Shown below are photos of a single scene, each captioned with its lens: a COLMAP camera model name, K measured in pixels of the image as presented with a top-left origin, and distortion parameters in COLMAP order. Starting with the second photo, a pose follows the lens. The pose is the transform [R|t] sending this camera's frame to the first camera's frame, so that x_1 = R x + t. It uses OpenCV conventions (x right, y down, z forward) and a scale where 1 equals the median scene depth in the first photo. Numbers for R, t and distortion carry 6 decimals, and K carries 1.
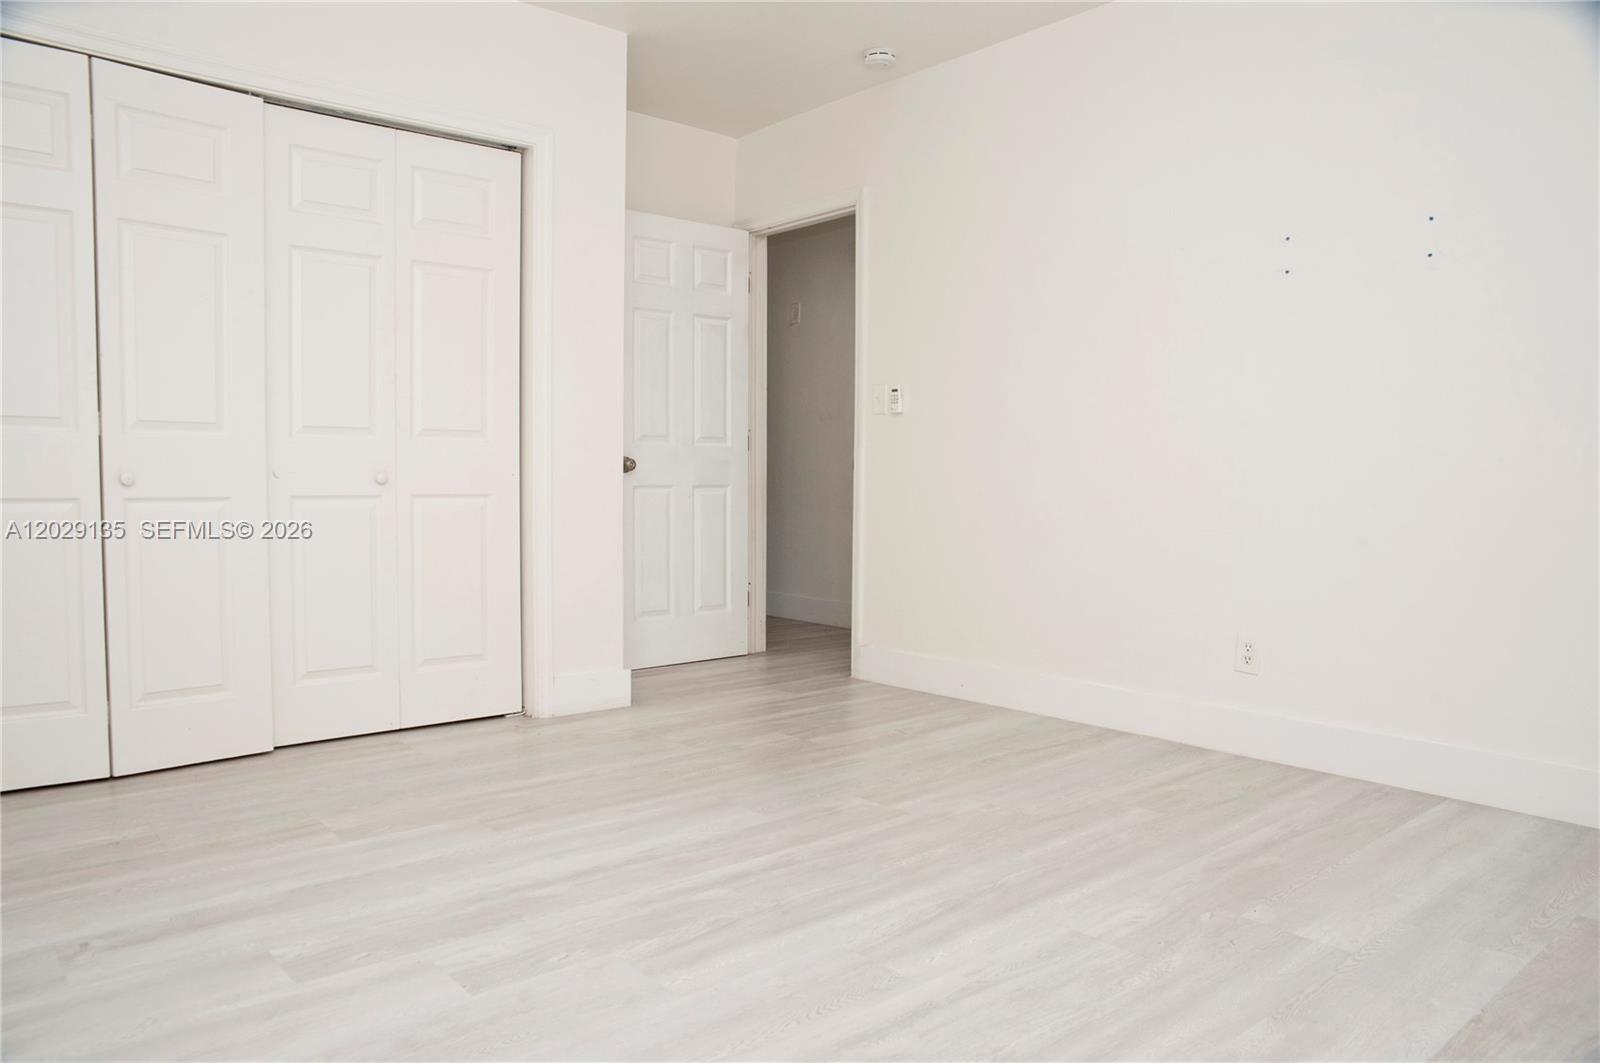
lens RADIAL K [[1113.1, 0, 798.2], [0, 1113.1, 538.2], [0, 0, 1]] dist [-0.107336, 0.086953]
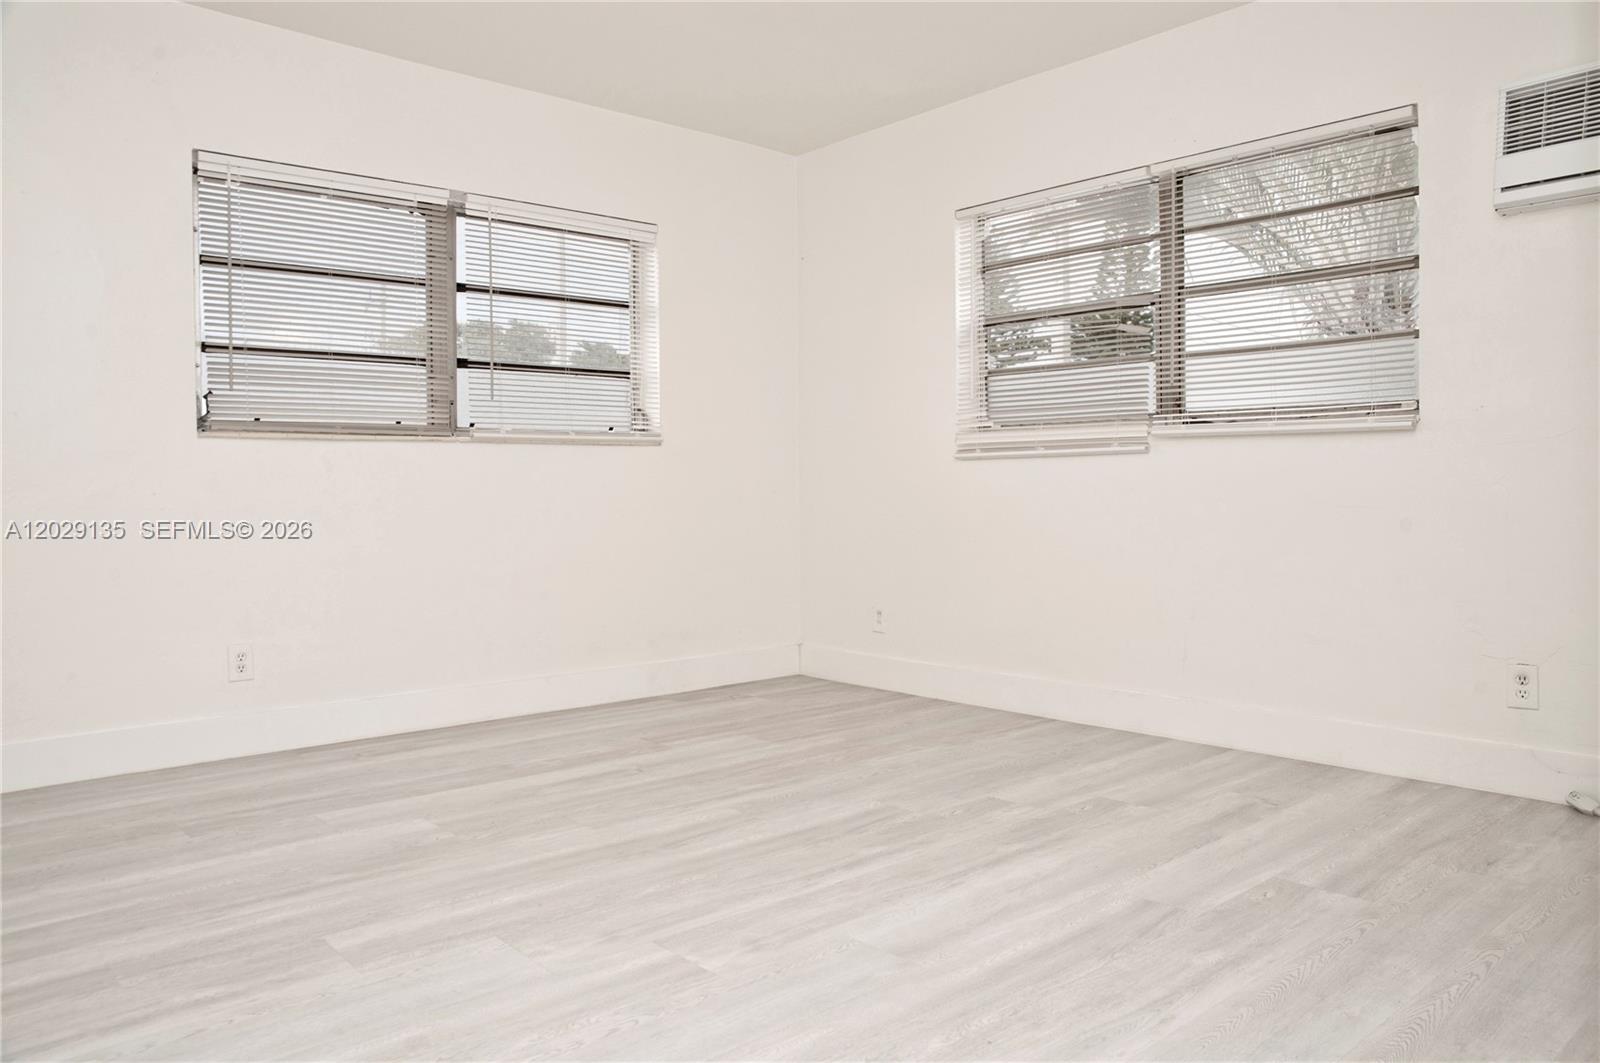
lens RADIAL K [[1113.1, 0, 798.2], [0, 1113.1, 538.2], [0, 0, 1]] dist [-0.107336, 0.086953]
pose [[-0.999993, 0.001597, -0.003439, 0.003751], [0.001232, 0.994607, 0.103712, -0.114434], [0.003586, 0.103707, -0.994601, 1.889229]]
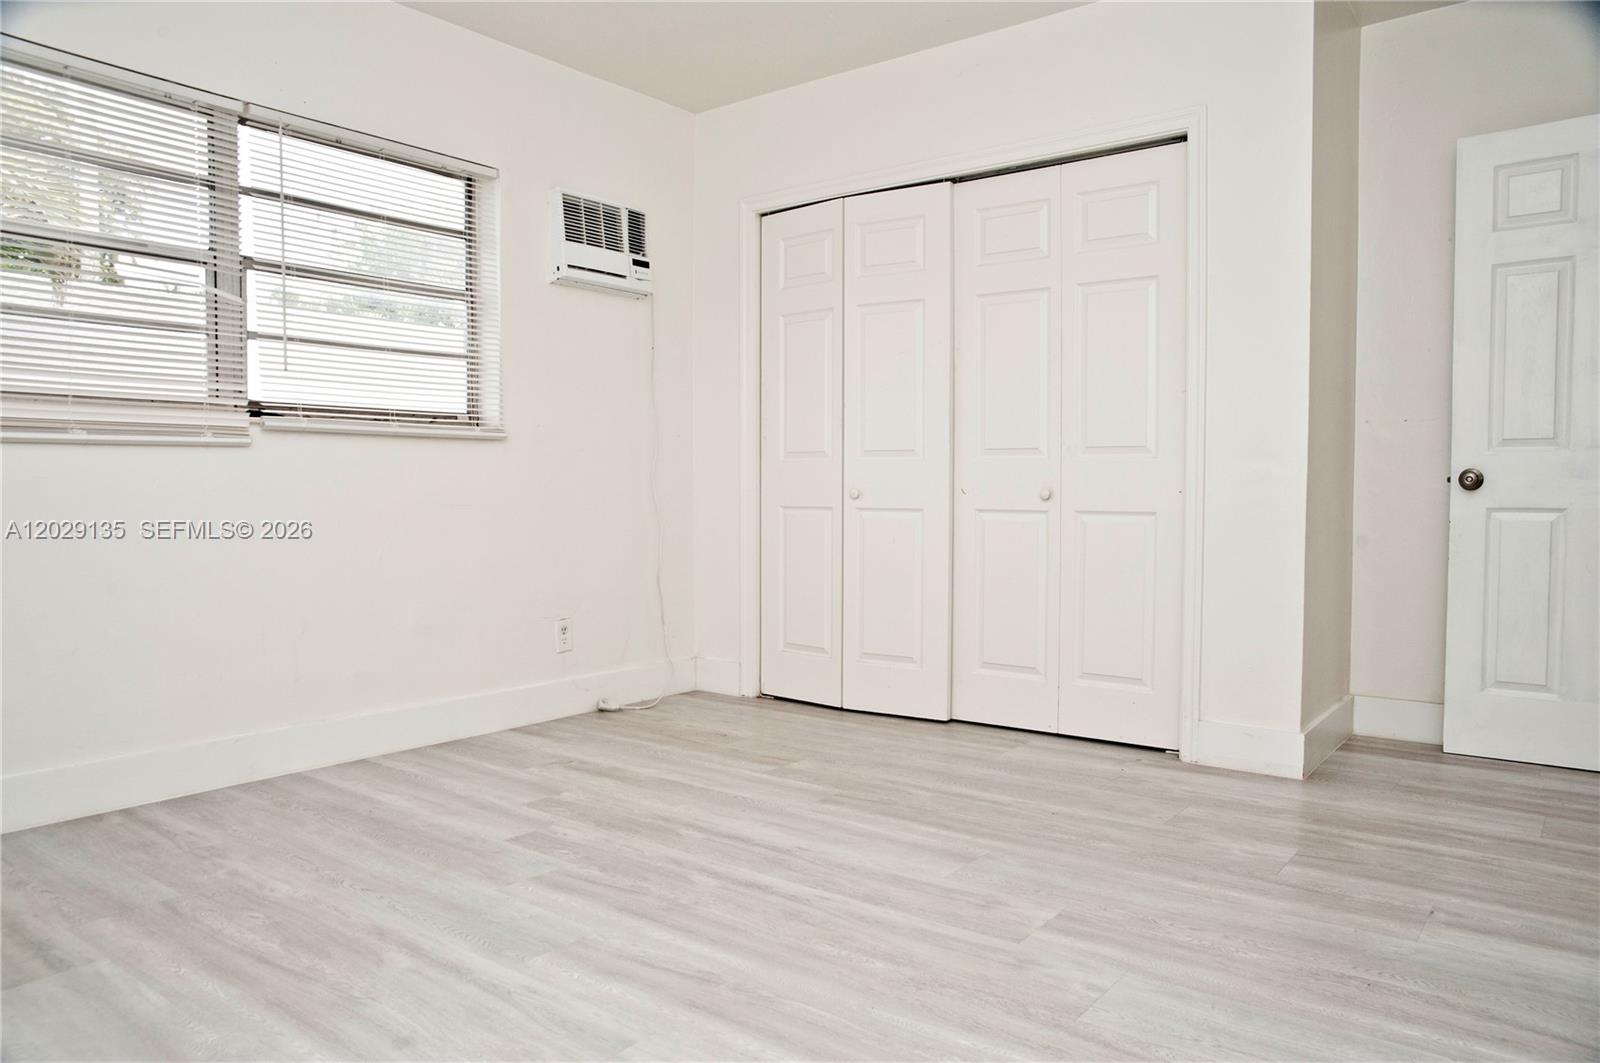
lens RADIAL K [[1113.1, 0, 798.2], [0, 1113.1, 538.2], [0, 0, 1]] dist [-0.107336, 0.086953]
pose [[0.185644, 0.038594, -0.981859, 0.866723], [-0.056546, 0.997992, 0.028536, -0.040064], [0.980989, 0.050222, 0.187454, 0.771355]]
